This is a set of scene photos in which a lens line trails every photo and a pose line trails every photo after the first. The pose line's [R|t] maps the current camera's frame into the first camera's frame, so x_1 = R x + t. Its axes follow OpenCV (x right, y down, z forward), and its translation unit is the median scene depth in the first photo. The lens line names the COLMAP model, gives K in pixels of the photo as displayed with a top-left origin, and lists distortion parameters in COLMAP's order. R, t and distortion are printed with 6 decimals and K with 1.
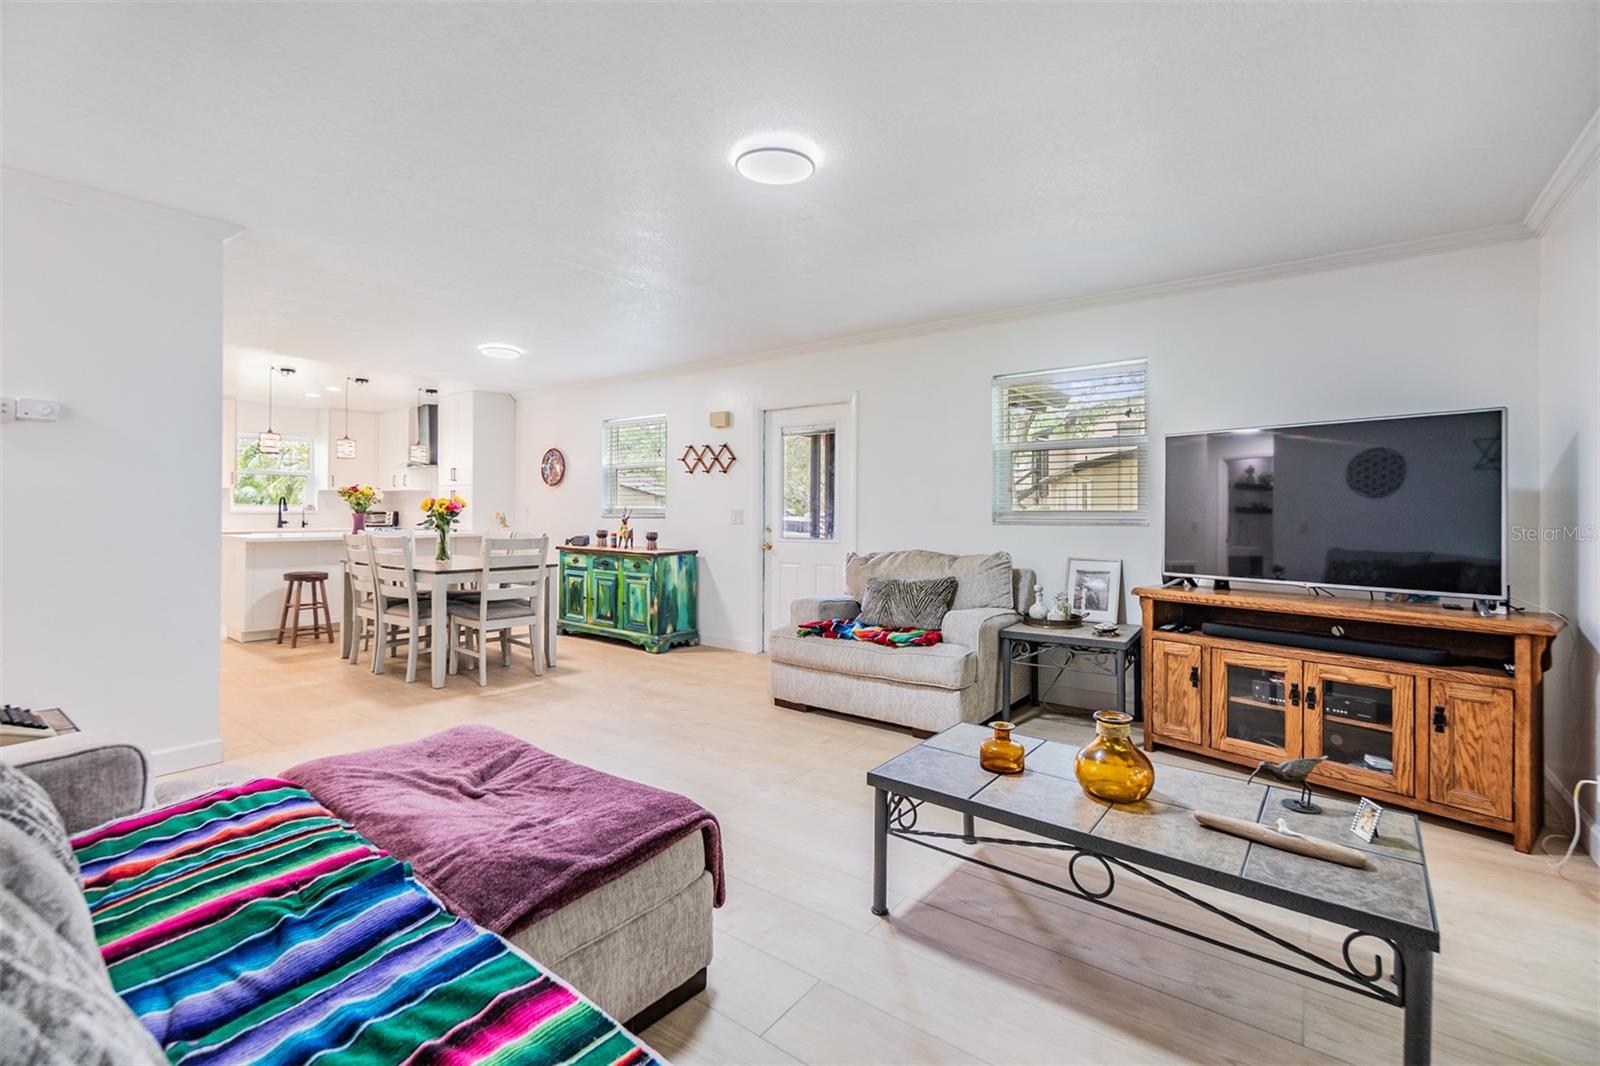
lens RADIAL K [[688.6, 0, 800.4], [0, 688.6, 522.0], [0, 0, 1]] dist [-0.005310, 0.000040]
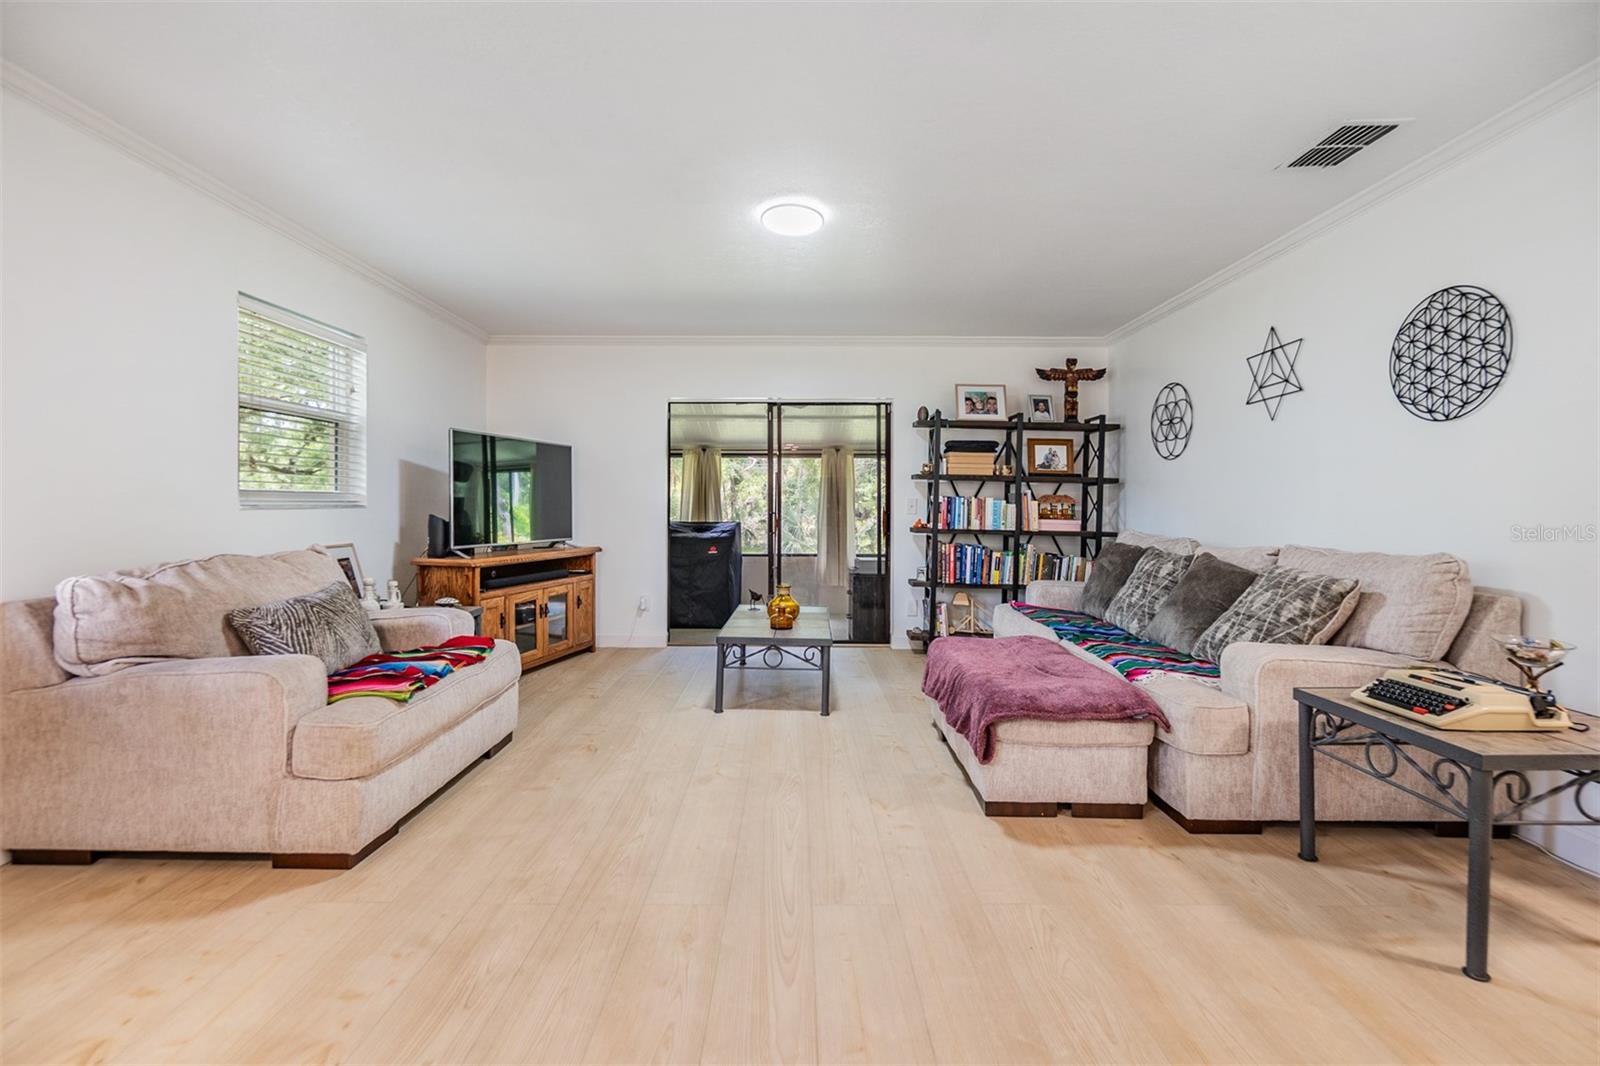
lens RADIAL K [[688.6, 0, 795.9], [0, 688.6, 515.6], [0, 0, 1]] dist [-0.005310, 0.000040]
pose [[-0.597777, -0.019212, 0.801432, -0.865806], [-0.002466, 0.999752, 0.022126, -0.004776], [-0.801659, 0.011250, -0.597676, 1.429694]]
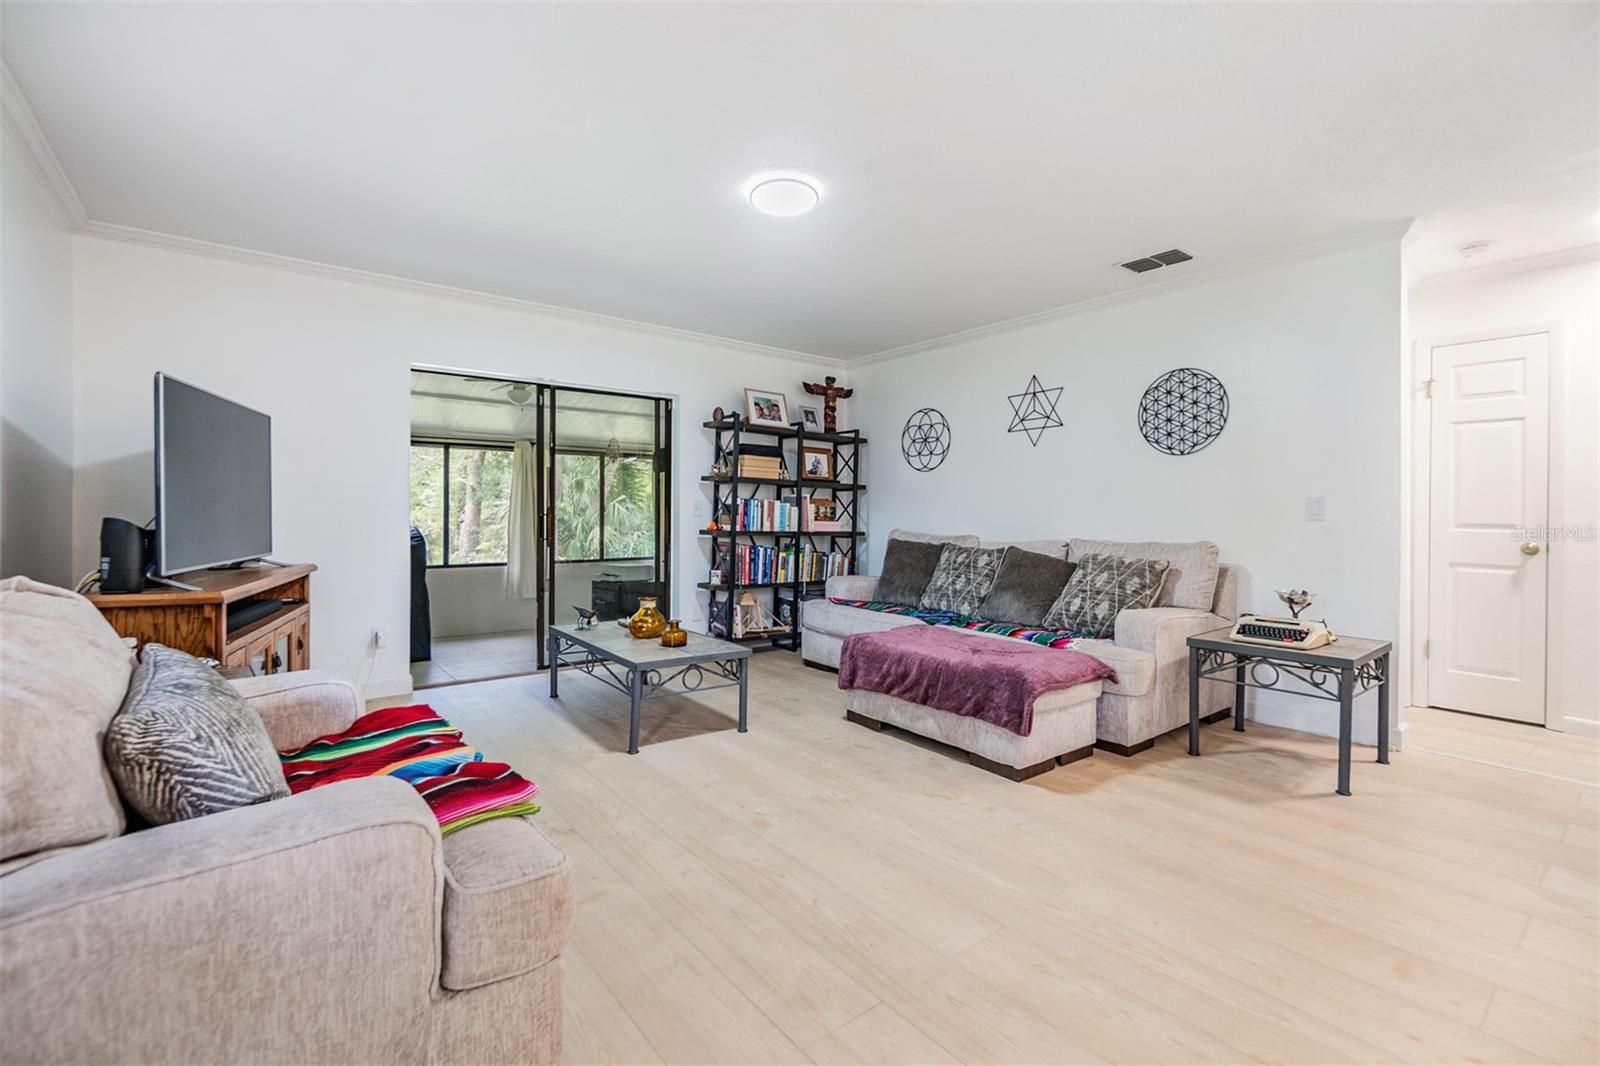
lens RADIAL K [[688.6, 0, 791.3], [0, 688.6, 518.6], [0, 0, 1]] dist [-0.005310, 0.000040]
pose [[-0.963559, -0.017421, 0.266926, -0.300074], [-0.012972, 0.999746, 0.018422, 0.000864], [-0.267179, 0.014288, -0.963541, 1.734591]]
